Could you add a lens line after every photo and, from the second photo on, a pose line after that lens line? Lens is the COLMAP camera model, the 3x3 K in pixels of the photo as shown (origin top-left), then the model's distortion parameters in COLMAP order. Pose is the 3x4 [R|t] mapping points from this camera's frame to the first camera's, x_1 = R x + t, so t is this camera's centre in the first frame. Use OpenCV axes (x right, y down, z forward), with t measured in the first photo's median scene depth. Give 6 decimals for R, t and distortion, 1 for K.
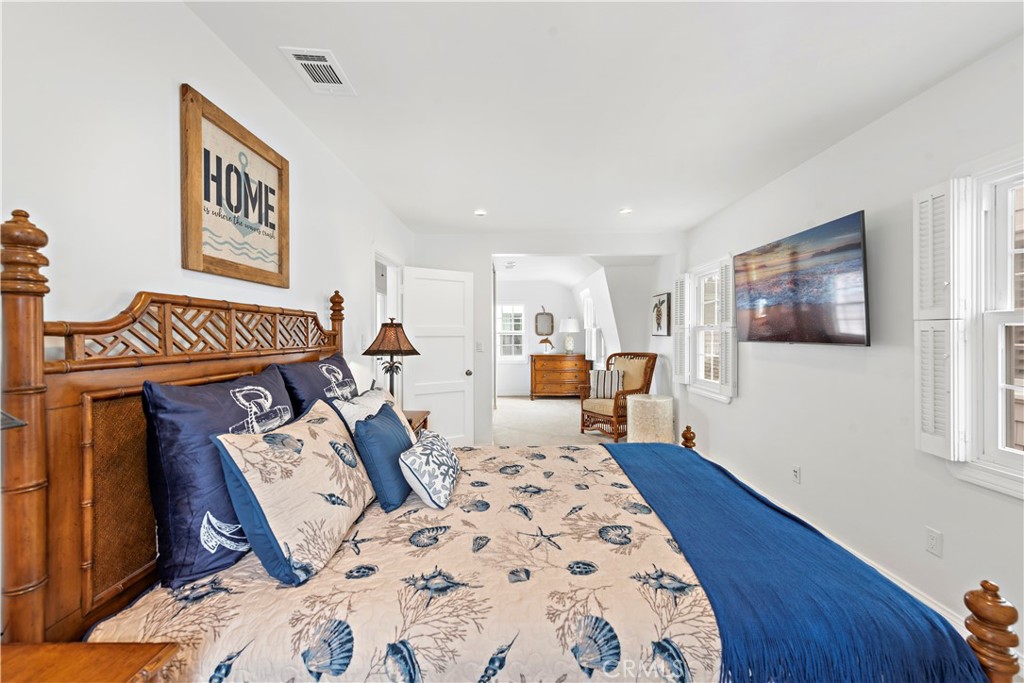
lens RADIAL K [[408.2, 0, 512.2], [0, 408.2, 338.3], [0, 0, 1]] dist [-0.000008, -0.000024]
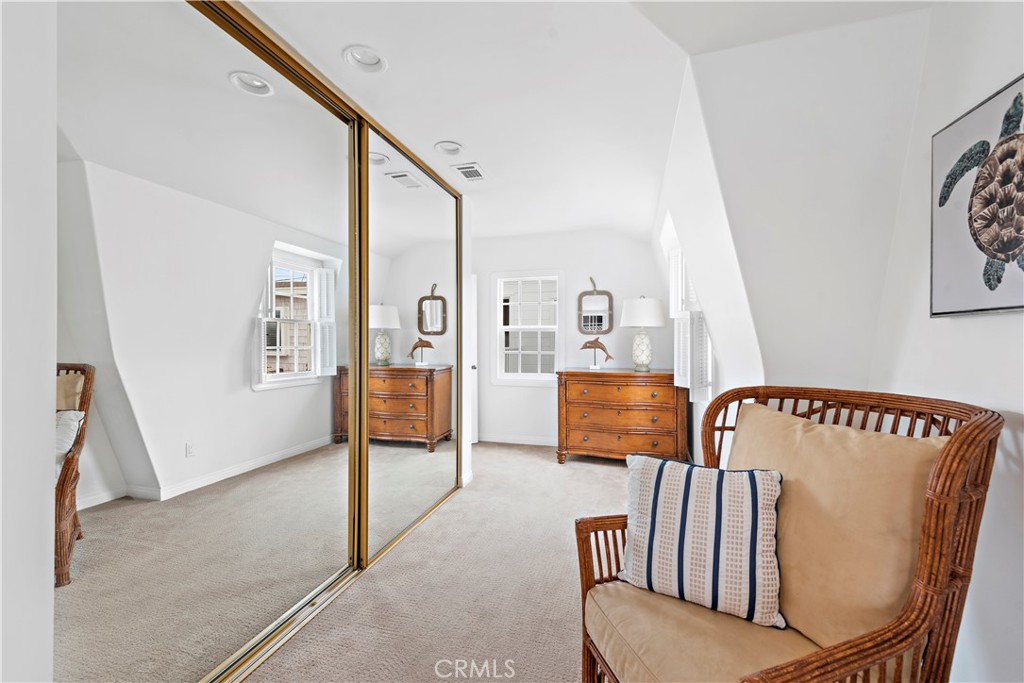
lens RADIAL K [[408.2, 0, 512.5], [0, 408.2, 343.4], [0, 0, 1]] dist [-0.000008, -0.000024]
pose [[0.960812, 0.006363, -0.277127, 0.130213], [-0.006470, 0.999979, 0.000527, 0.005755], [0.277125, 0.001287, 0.960833, 0.500604]]
